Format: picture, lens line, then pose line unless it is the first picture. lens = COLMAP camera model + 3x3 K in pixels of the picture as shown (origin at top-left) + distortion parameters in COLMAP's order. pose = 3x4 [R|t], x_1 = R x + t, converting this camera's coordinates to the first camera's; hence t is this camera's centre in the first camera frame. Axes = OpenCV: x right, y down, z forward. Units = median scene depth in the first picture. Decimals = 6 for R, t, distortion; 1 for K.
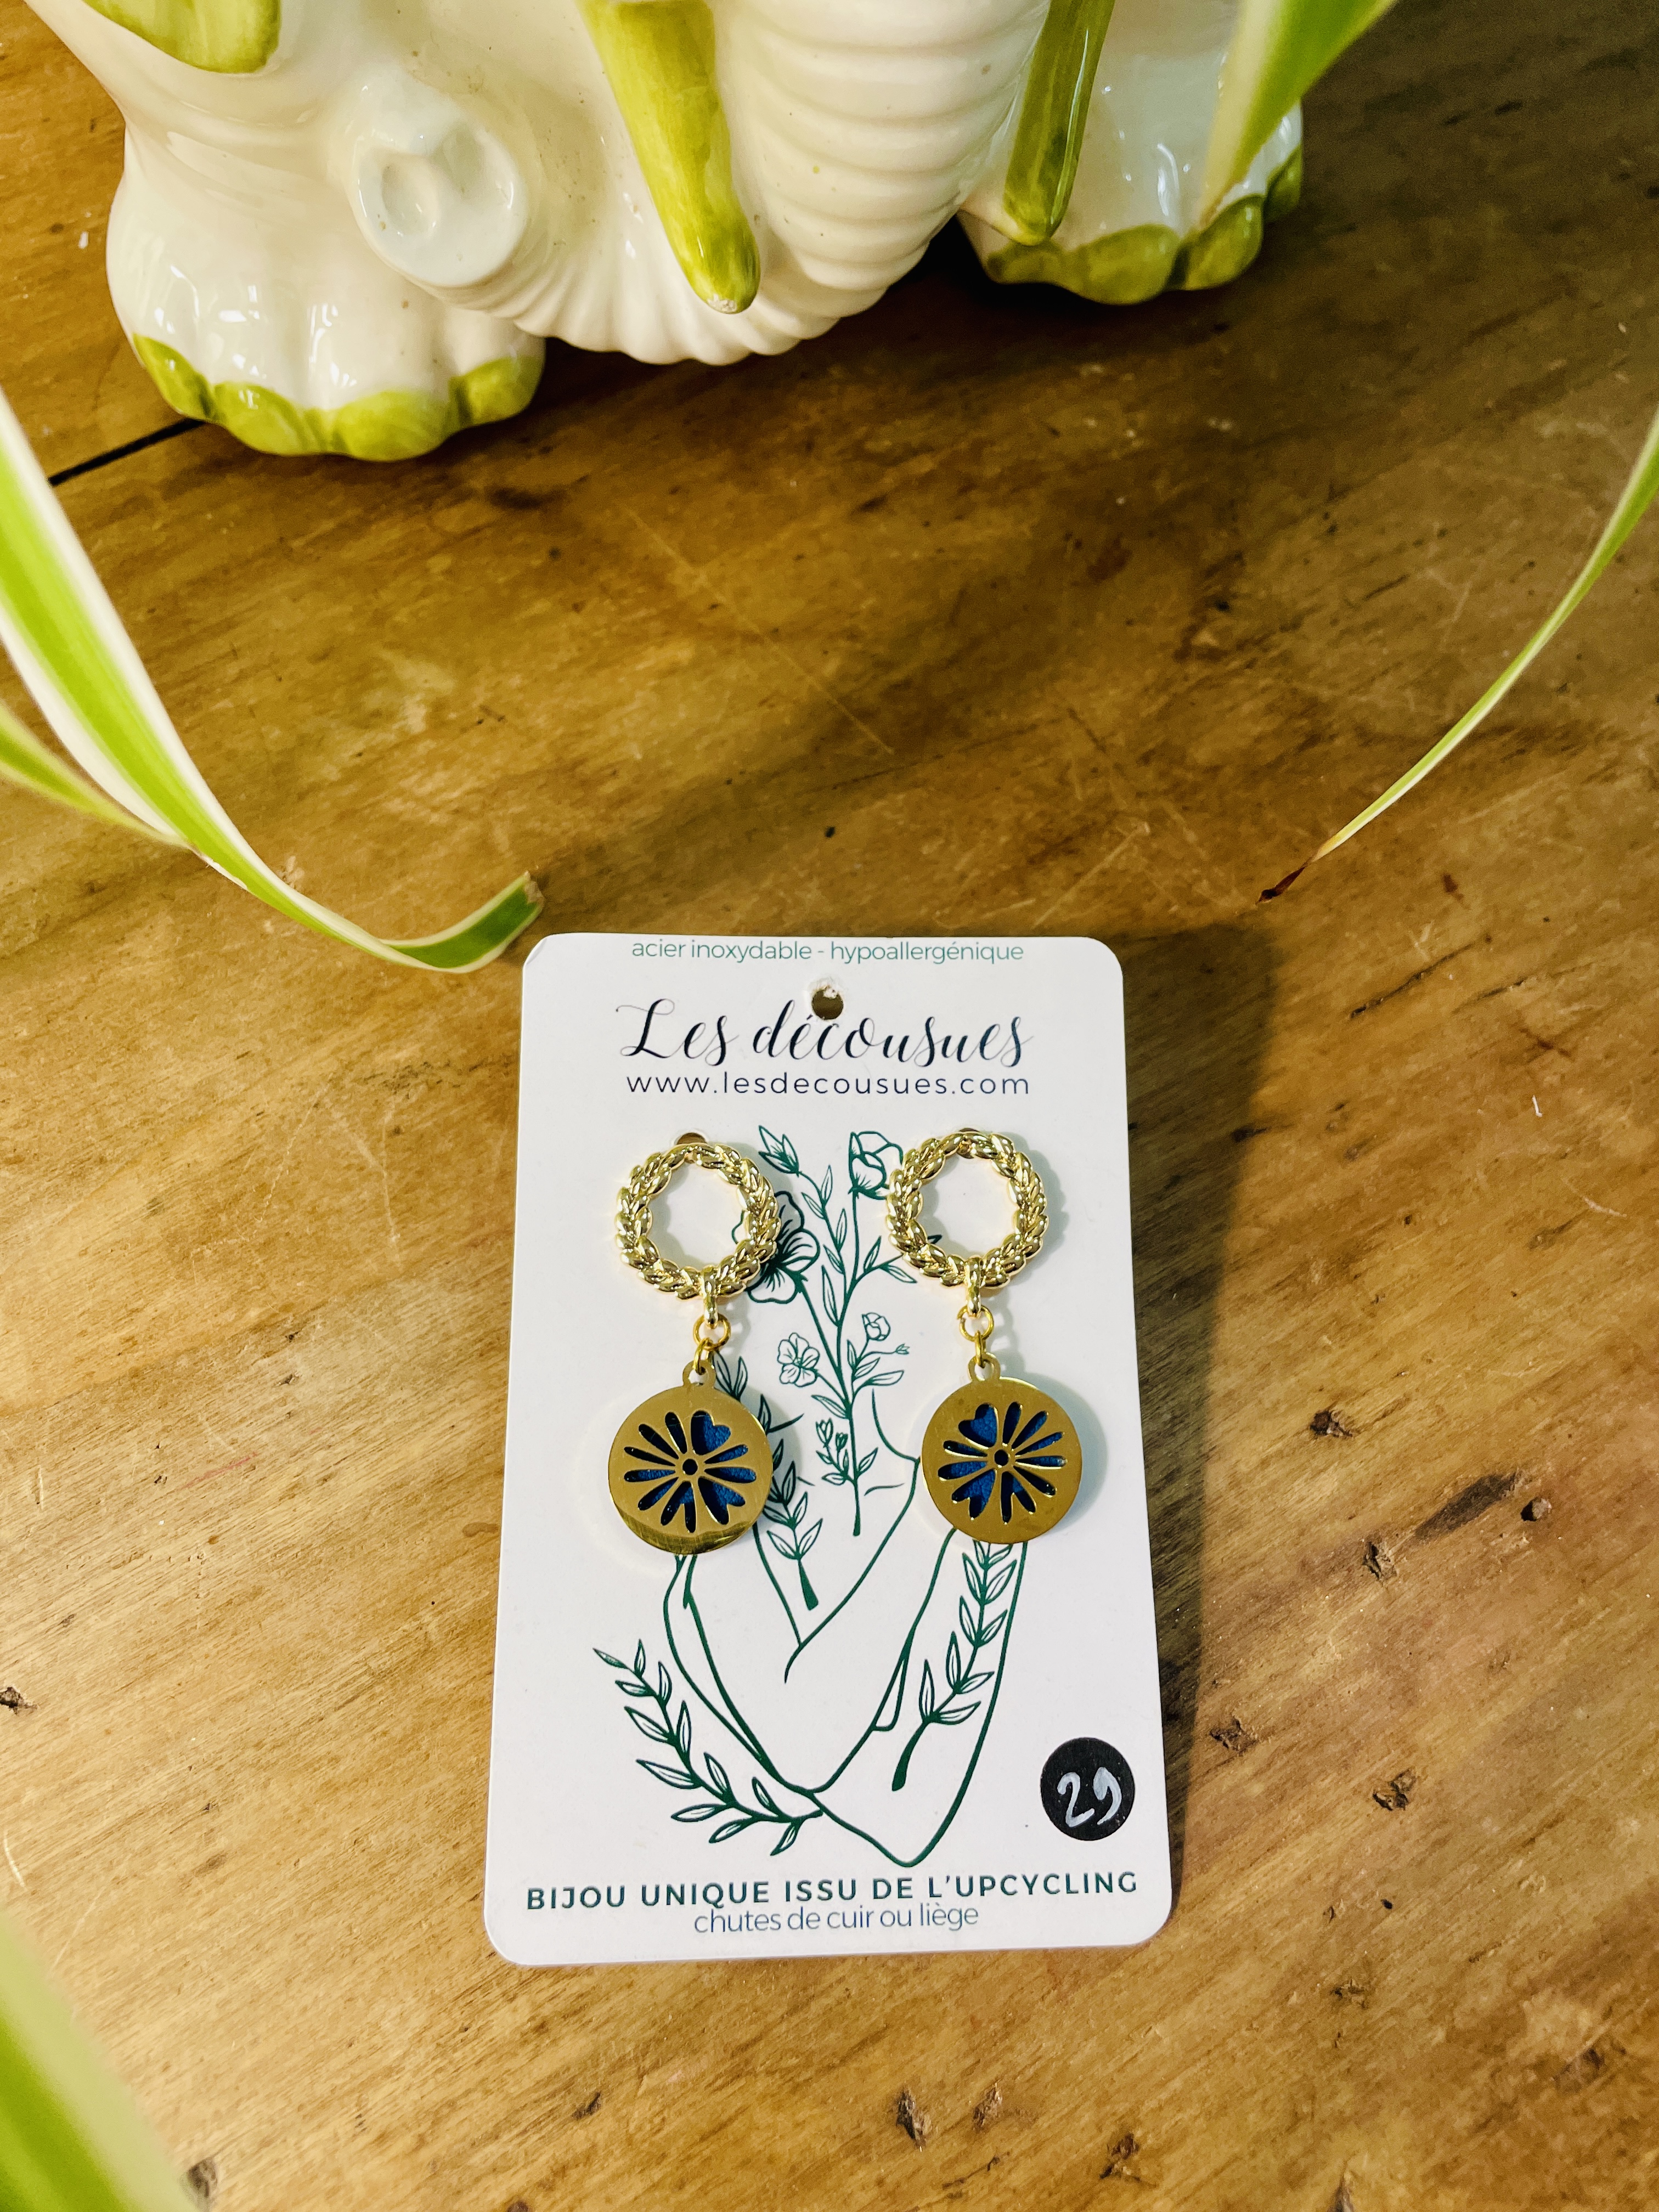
lens RADIAL K [[1775.8, 0, 847.5], [0, 1775.8, 1077.0], [0, 0, 1]] dist [0.058912, -0.120403]
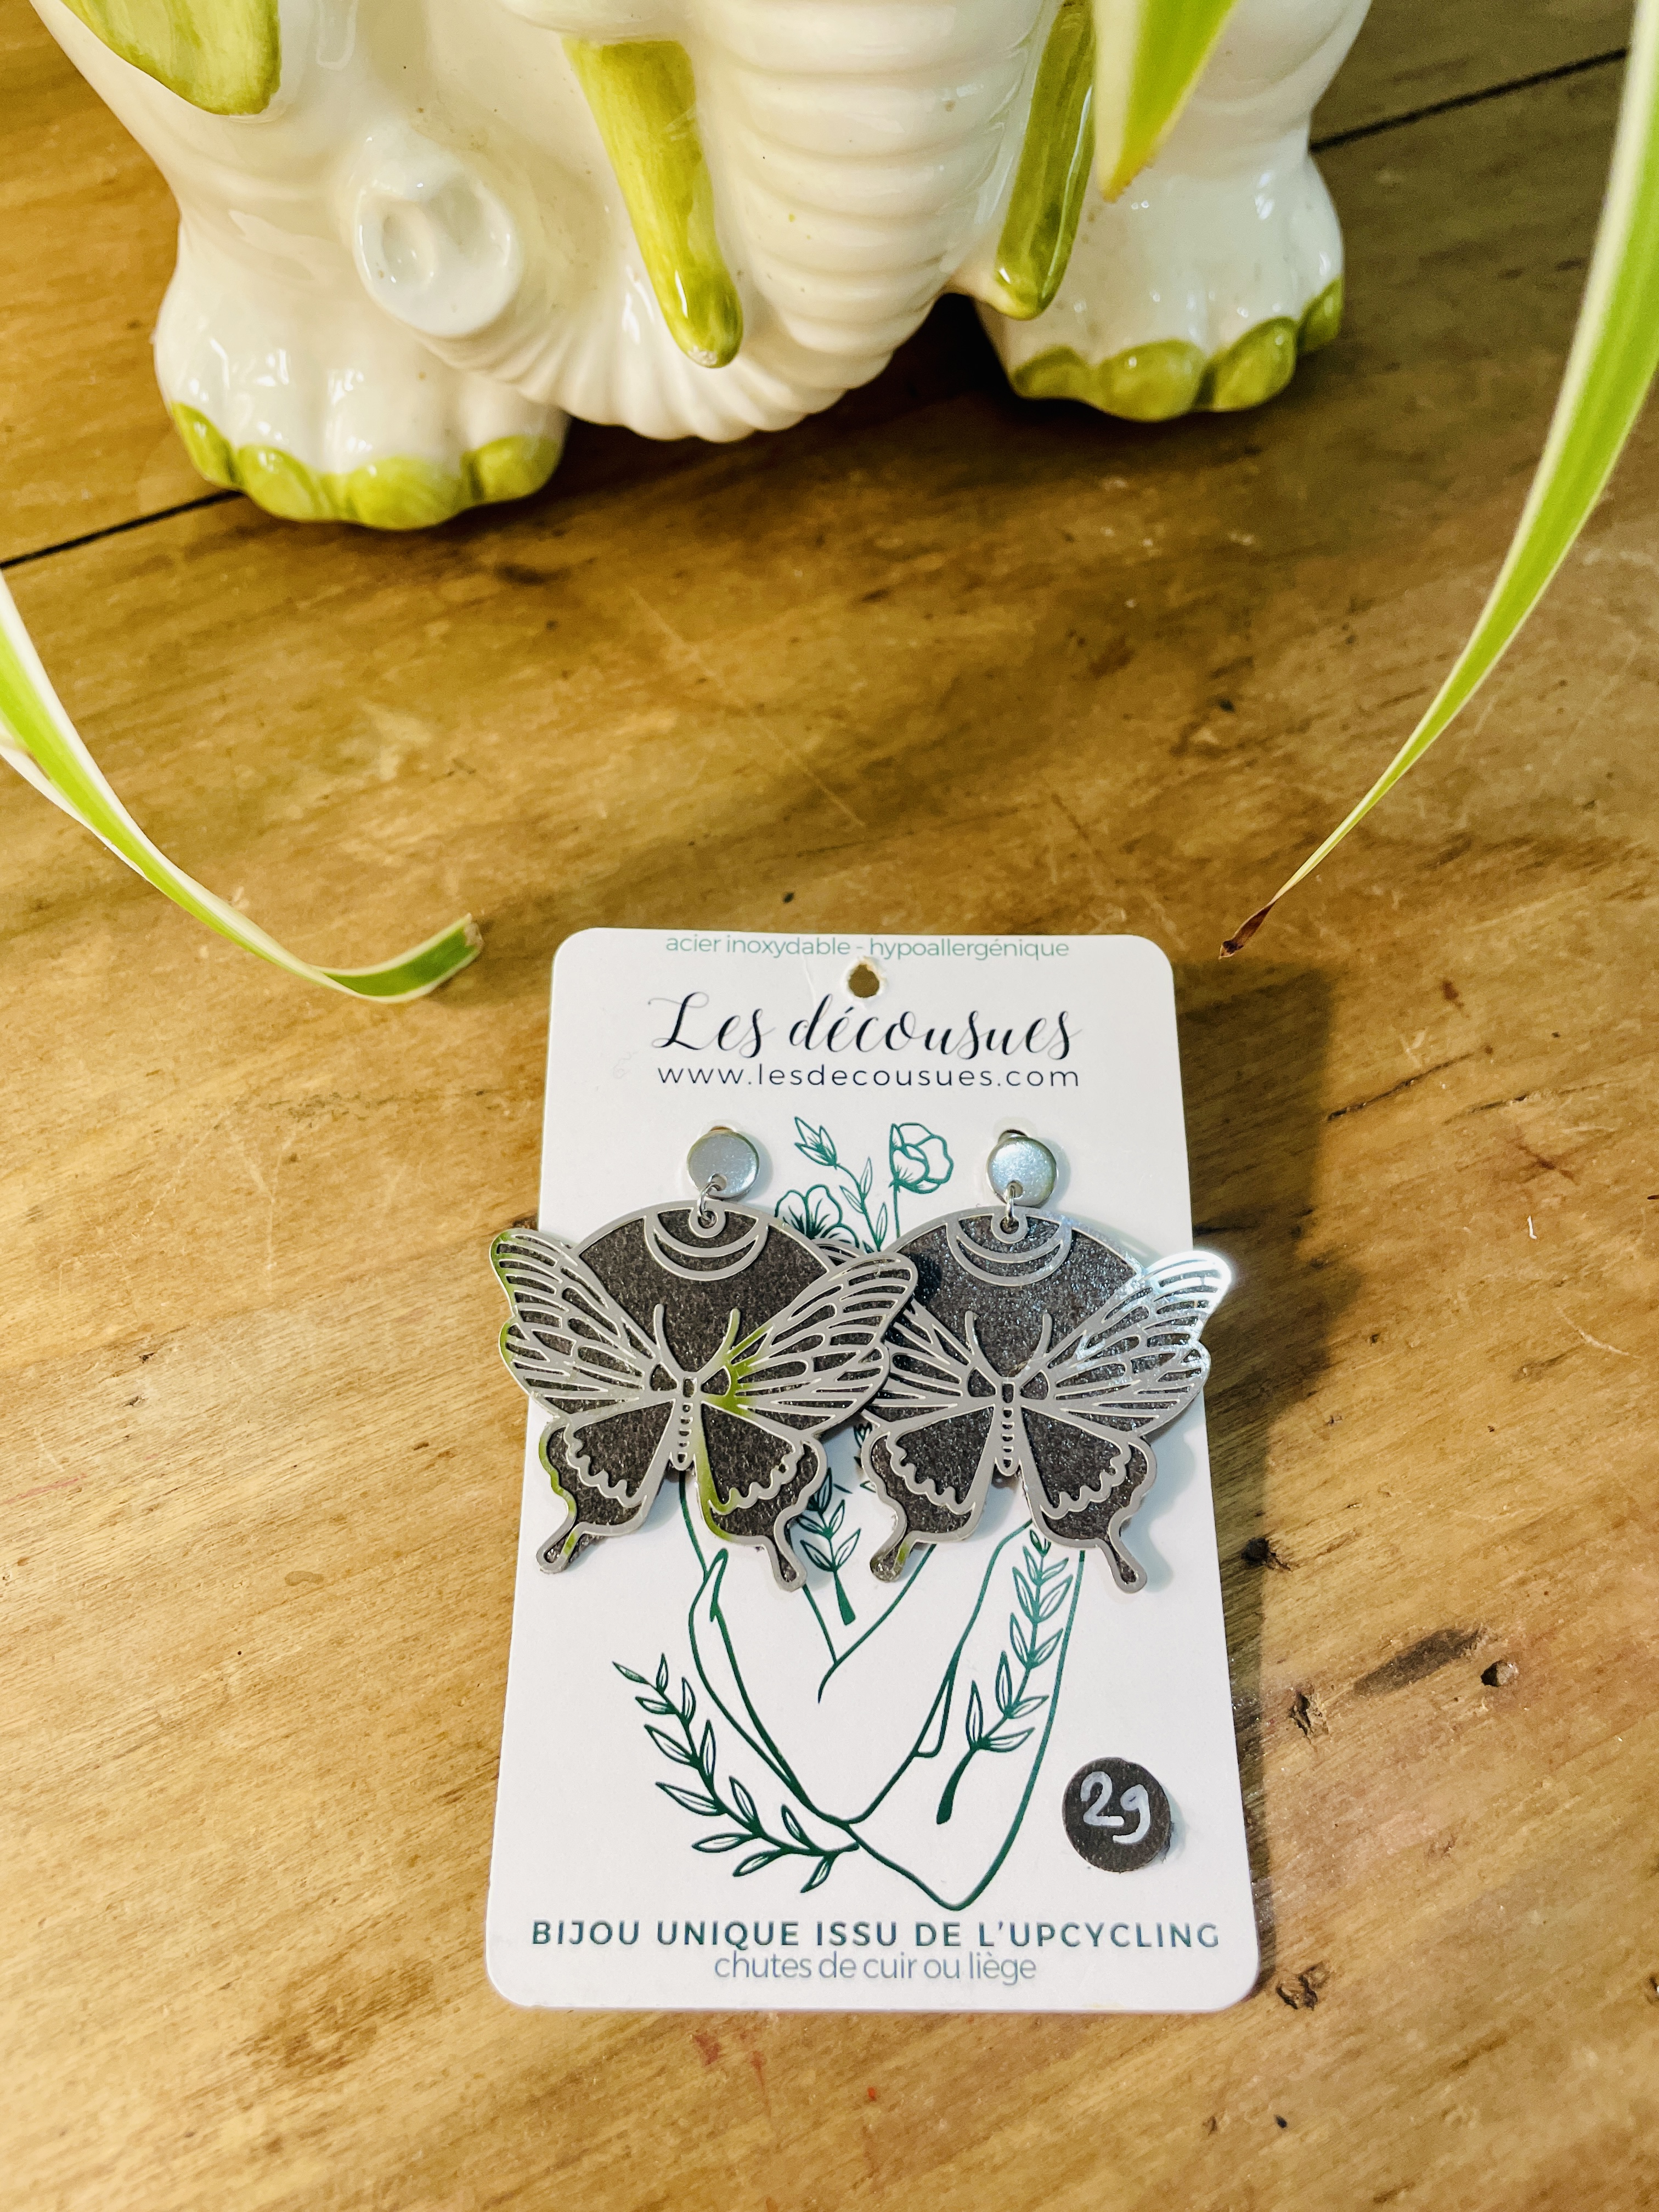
lens RADIAL K [[1775.8, 0, 829.5], [0, 1775.8, 1073.8], [0, 0, 1]] dist [0.058912, -0.120403]
pose [[0.993467, 0.065950, -0.093130, 0.116438], [-0.078603, 0.987100, -0.139484, 0.094972], [0.082729, 0.145893, 0.985835, 0.076064]]
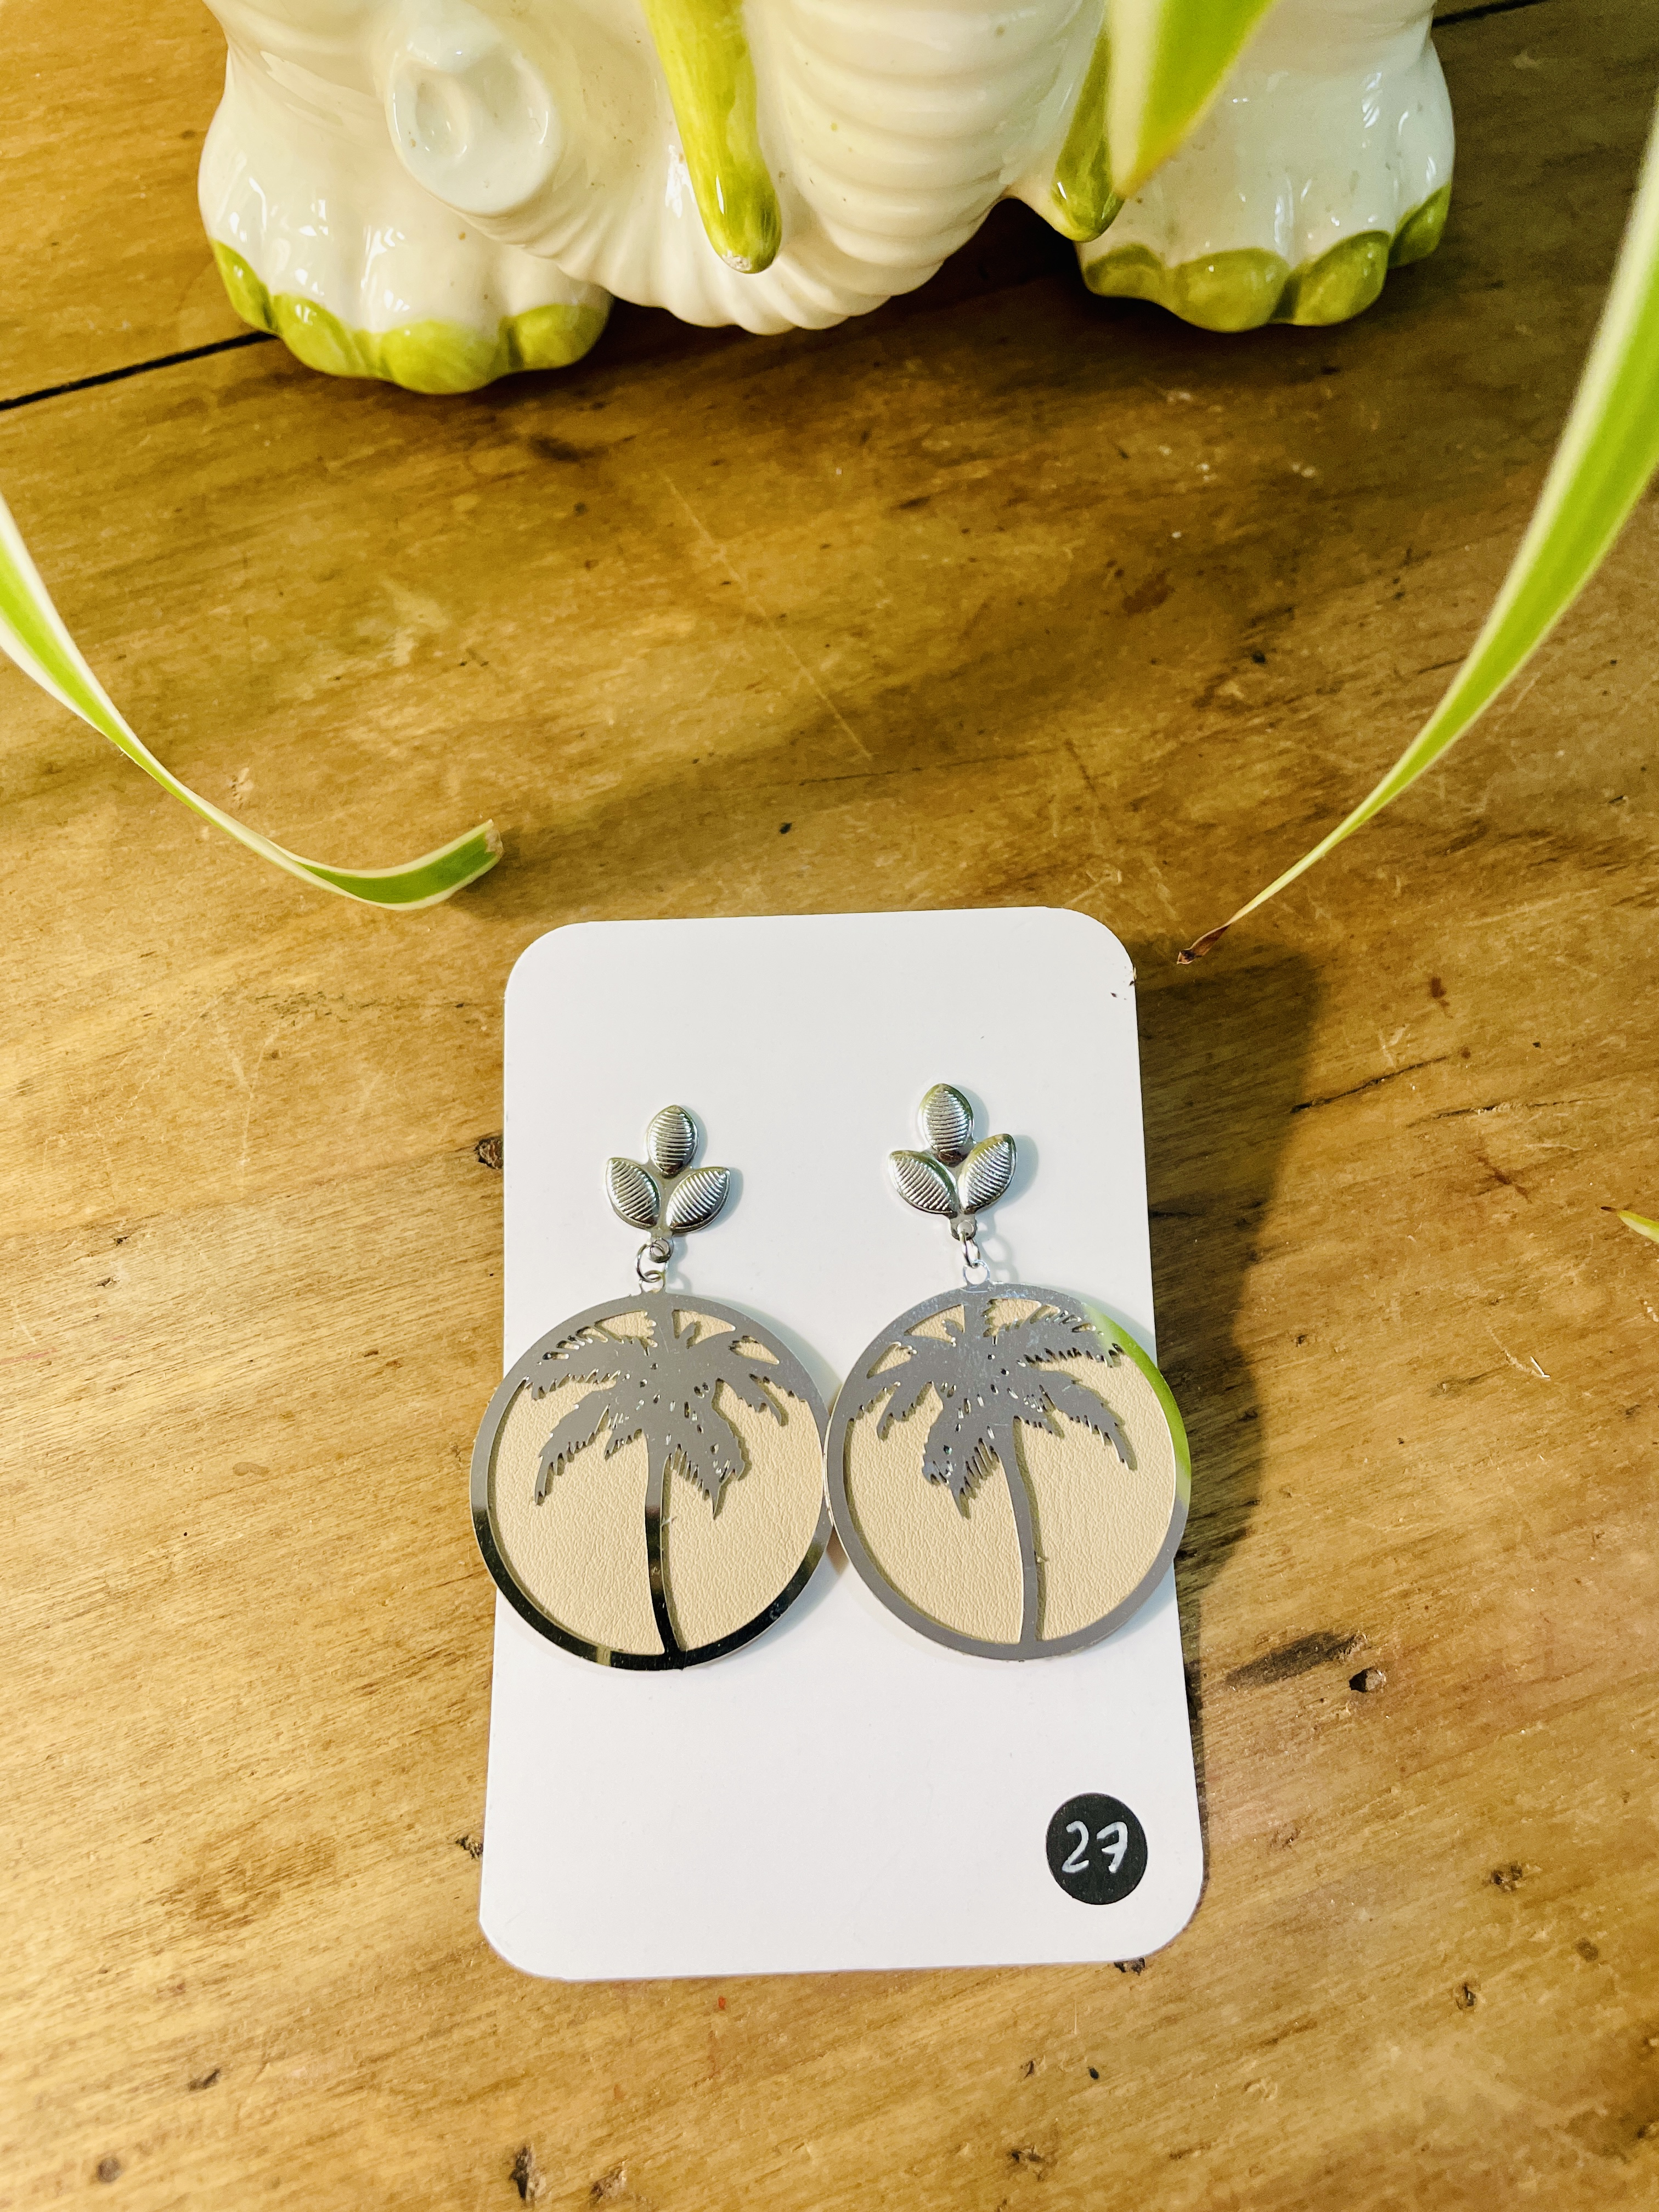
lens RADIAL K [[1775.8, 0, 832.8], [0, 1775.8, 1085.2], [0, 0, 1]] dist [0.058912, -0.120403]
pose [[0.977785, 0.170910, -0.121355, 0.167021], [-0.172756, 0.984953, -0.004778, -0.001792], [0.118712, 0.025636, 0.992598, 0.063341]]
